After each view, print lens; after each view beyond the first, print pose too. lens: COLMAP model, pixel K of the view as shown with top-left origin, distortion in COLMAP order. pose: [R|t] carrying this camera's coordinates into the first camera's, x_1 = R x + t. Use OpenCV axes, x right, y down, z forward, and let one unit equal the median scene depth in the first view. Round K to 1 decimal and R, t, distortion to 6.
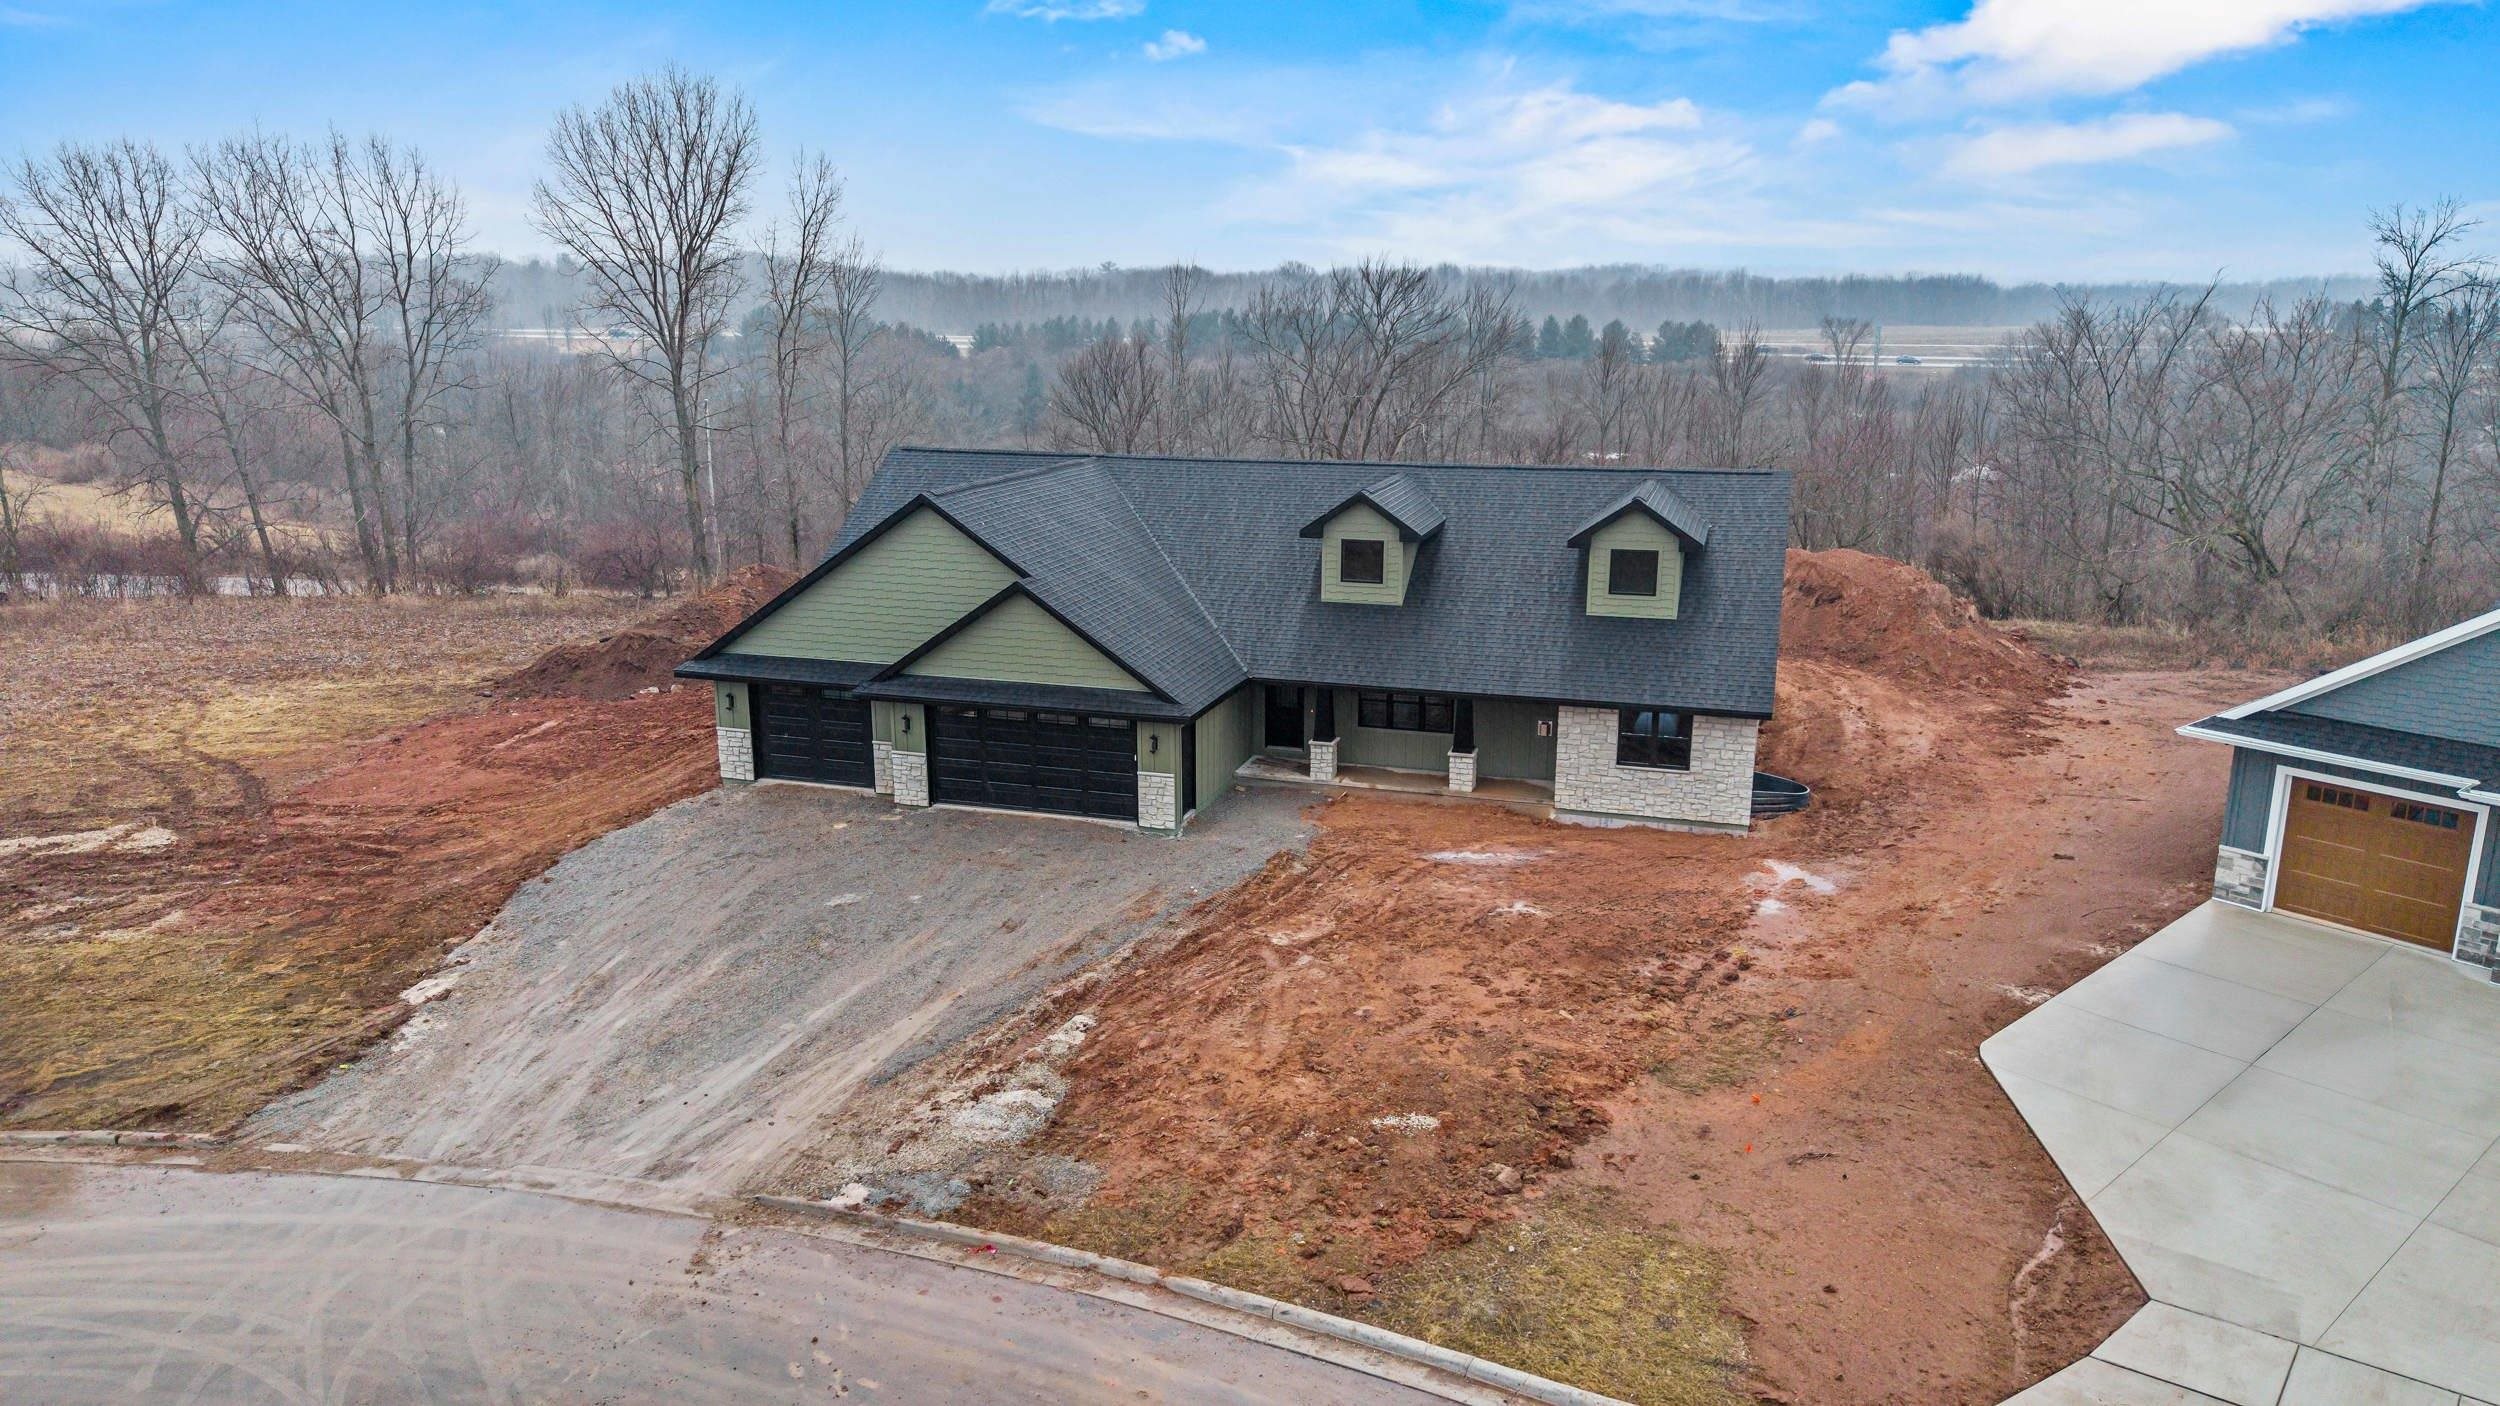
lens RADIAL K [[1653.4, 0, 1260.0], [0, 1653.4, 703.3], [0, 0, 1]] dist [0.034768, -0.044287]
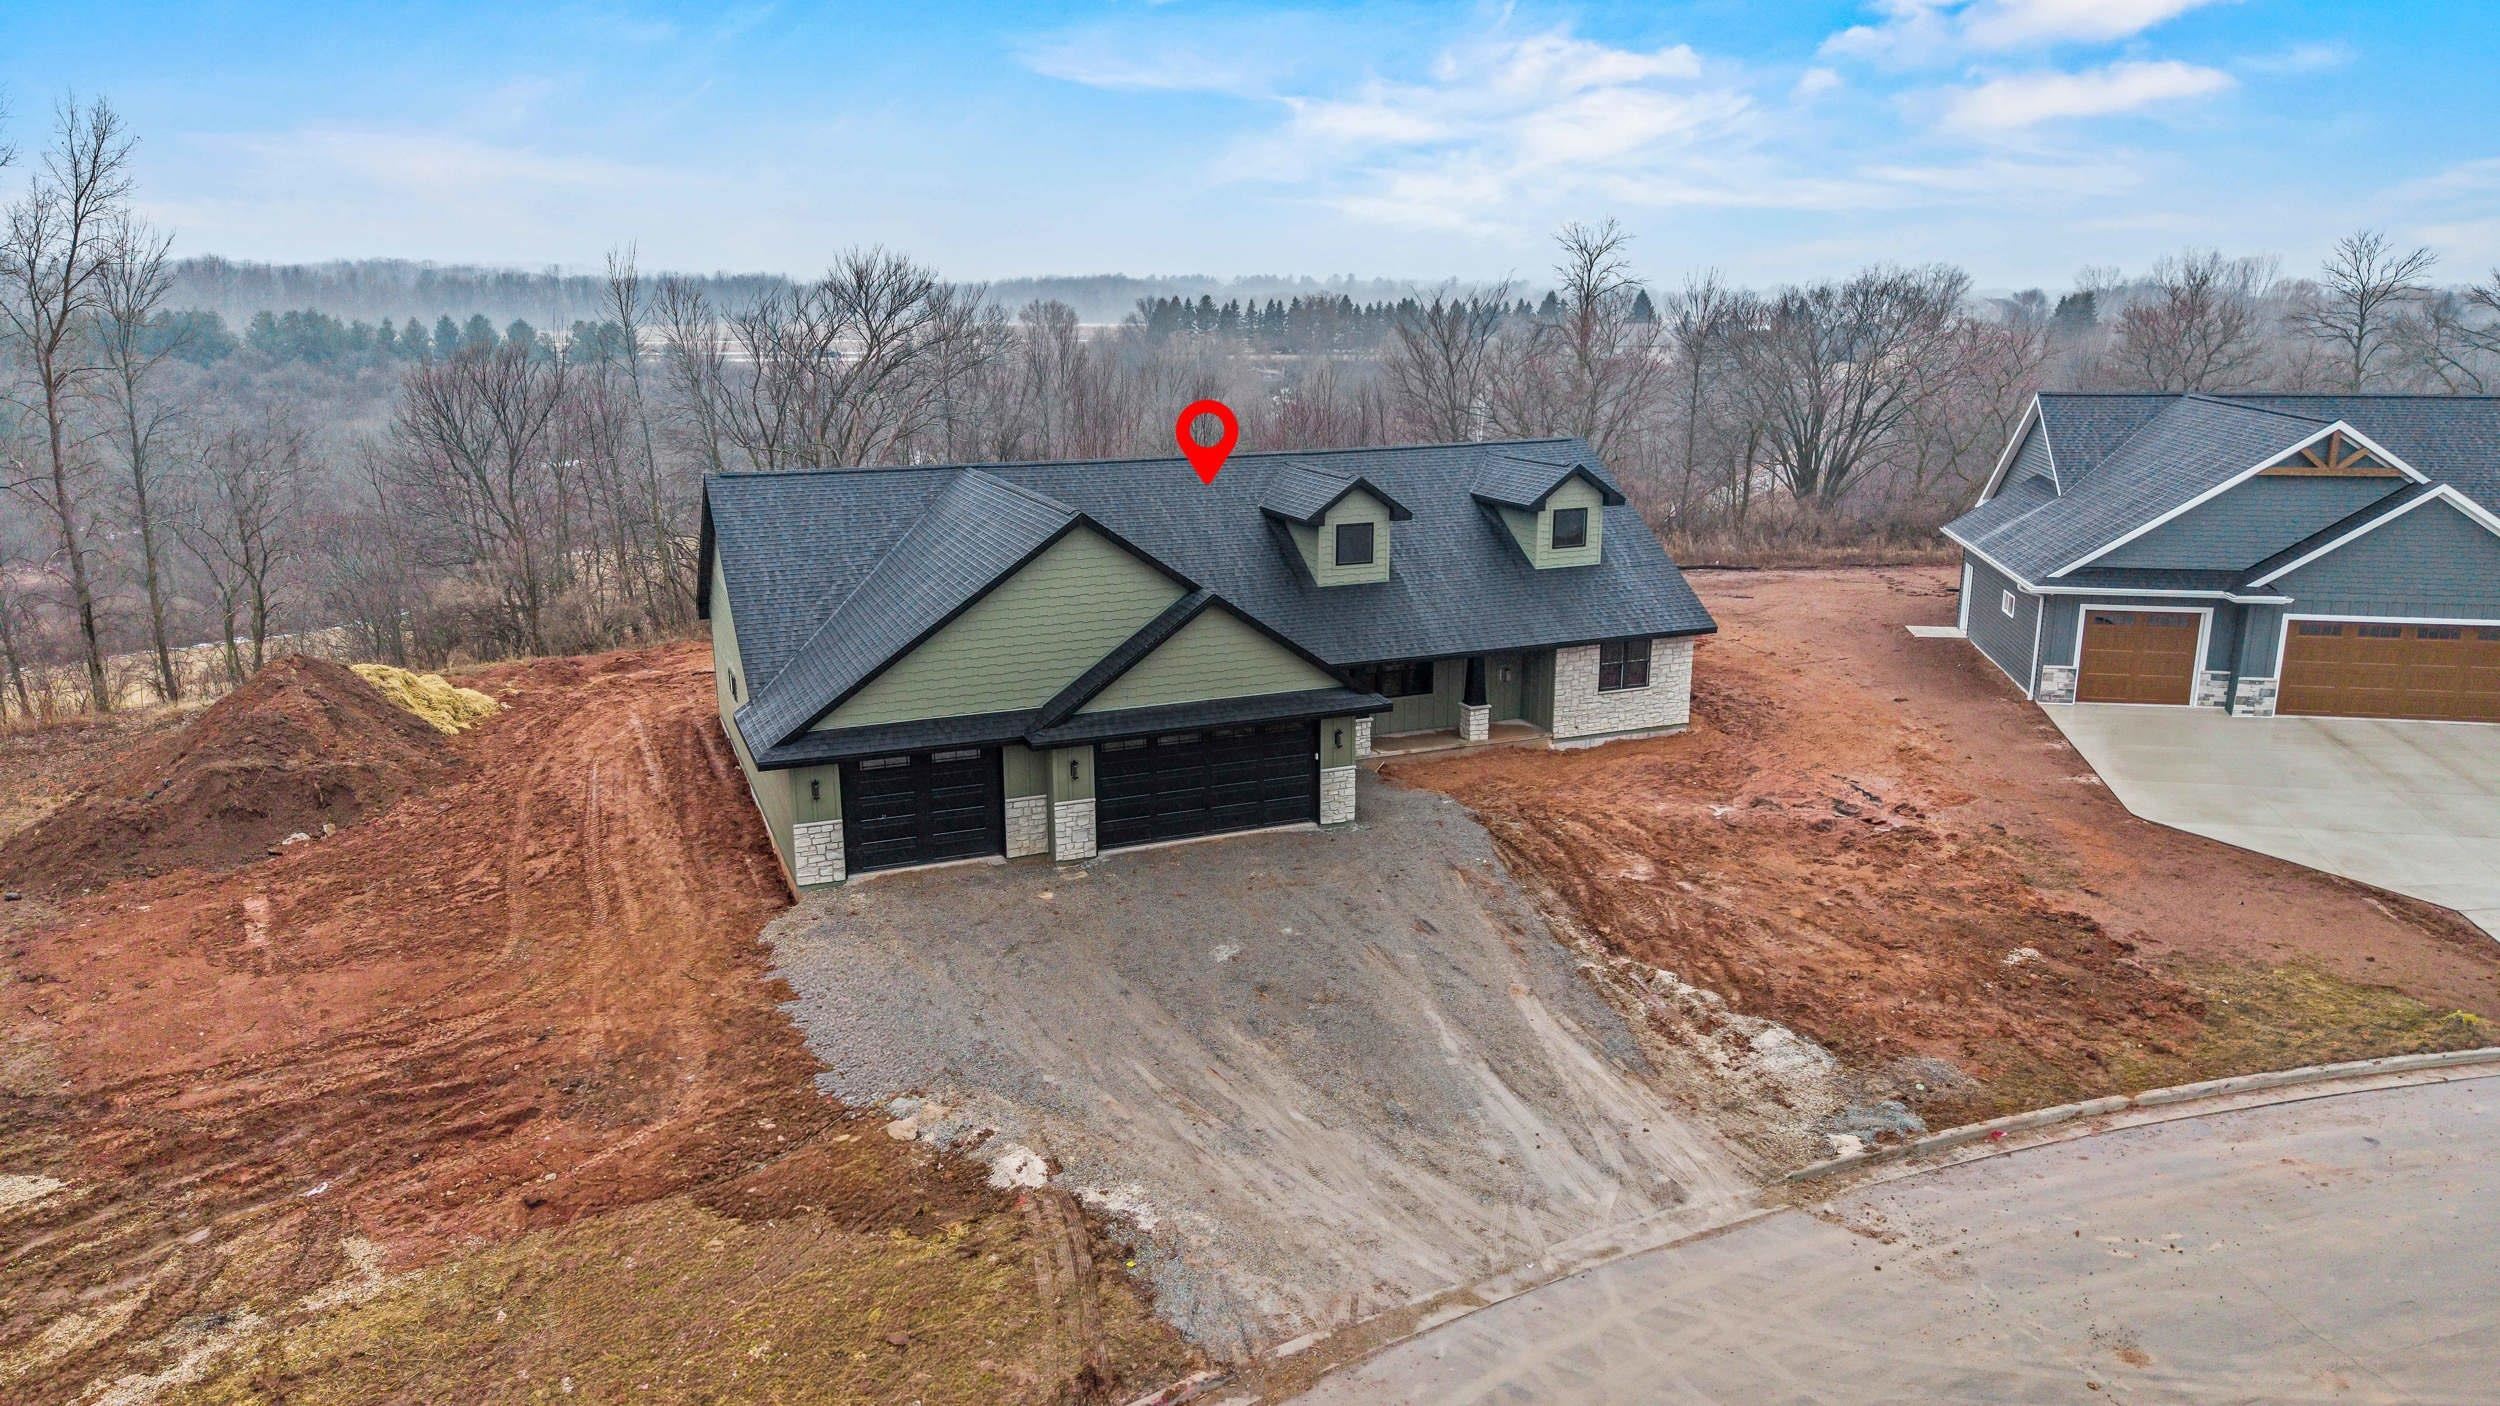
lens RADIAL K [[1653.4, 0, 1246.1], [0, 1653.4, 708.5], [0, 0, 1]] dist [0.034768, -0.044287]
pose [[0.767882, -0.159323, 0.620463, -0.721204], [0.157184, 0.985829, 0.058611, -0.060477], [-0.621008, 0.052520, 0.782042, 0.251896]]
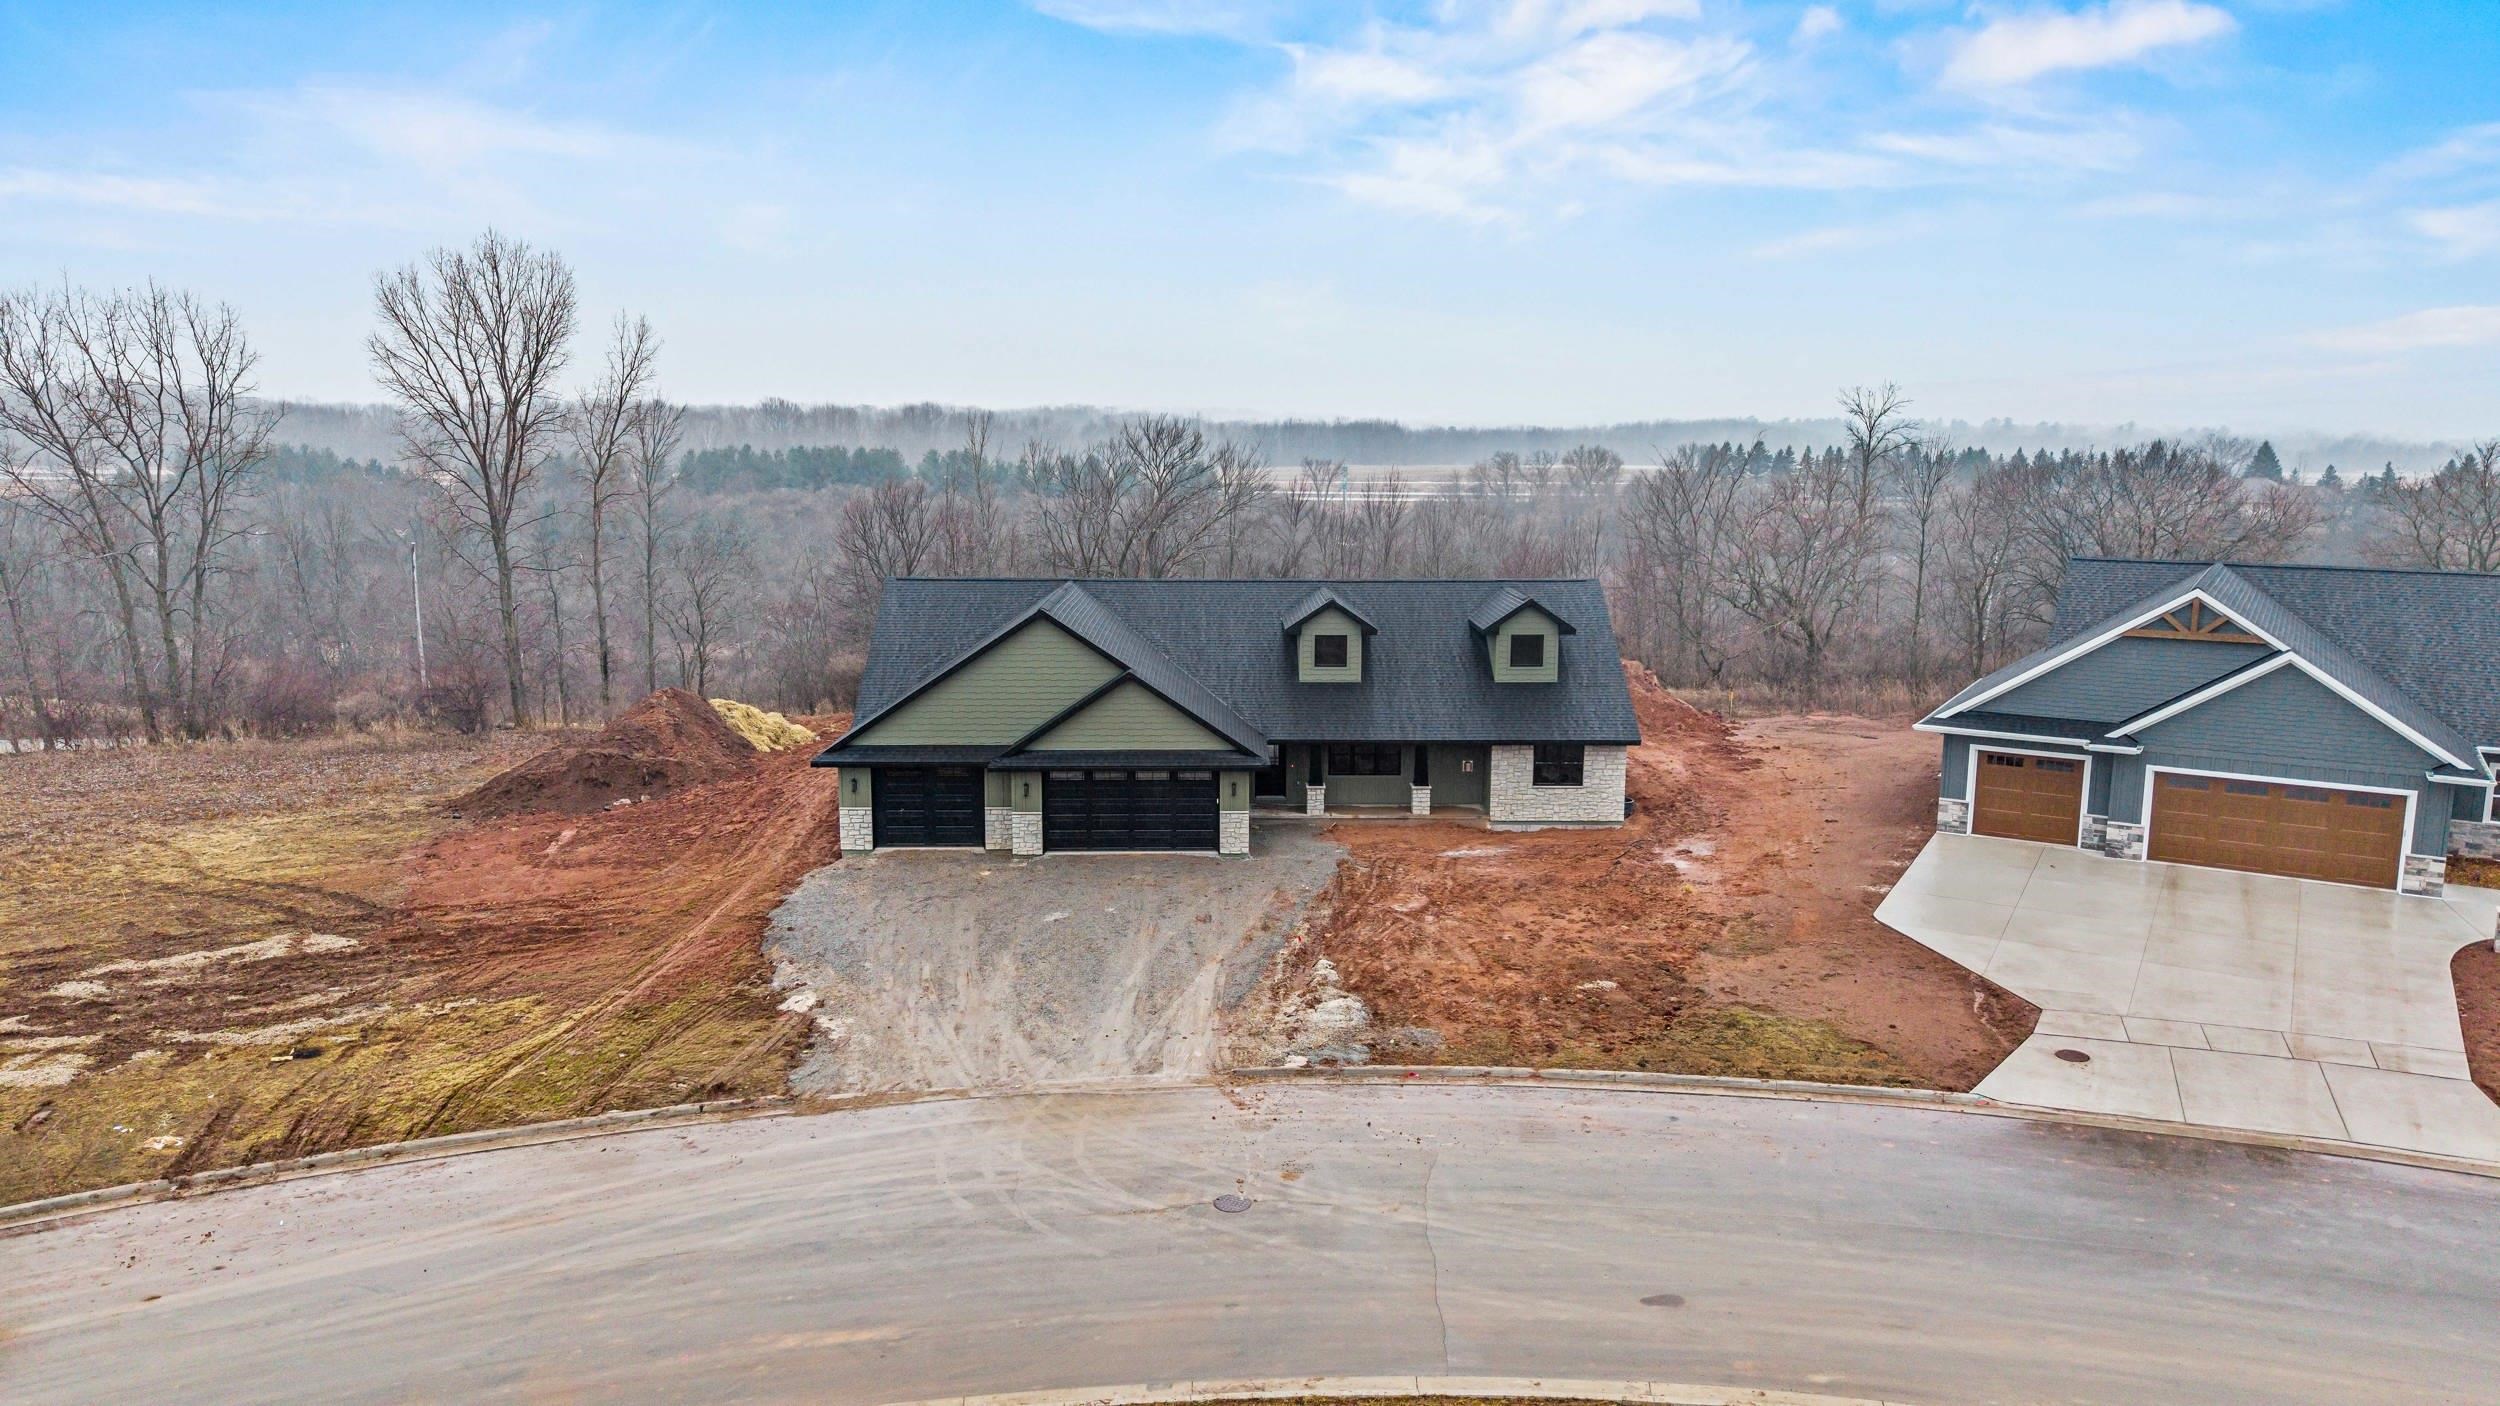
lens RADIAL K [[1653.4, 0, 1252.0], [0, 1653.4, 684.8], [0, 0, 1]] dist [0.034768, -0.044287]
pose [[0.947379, -0.043548, 0.317137, -0.466849], [0.071804, 0.994368, -0.077956, 0.045473], [-0.311956, 0.096625, 0.945170, -0.269585]]
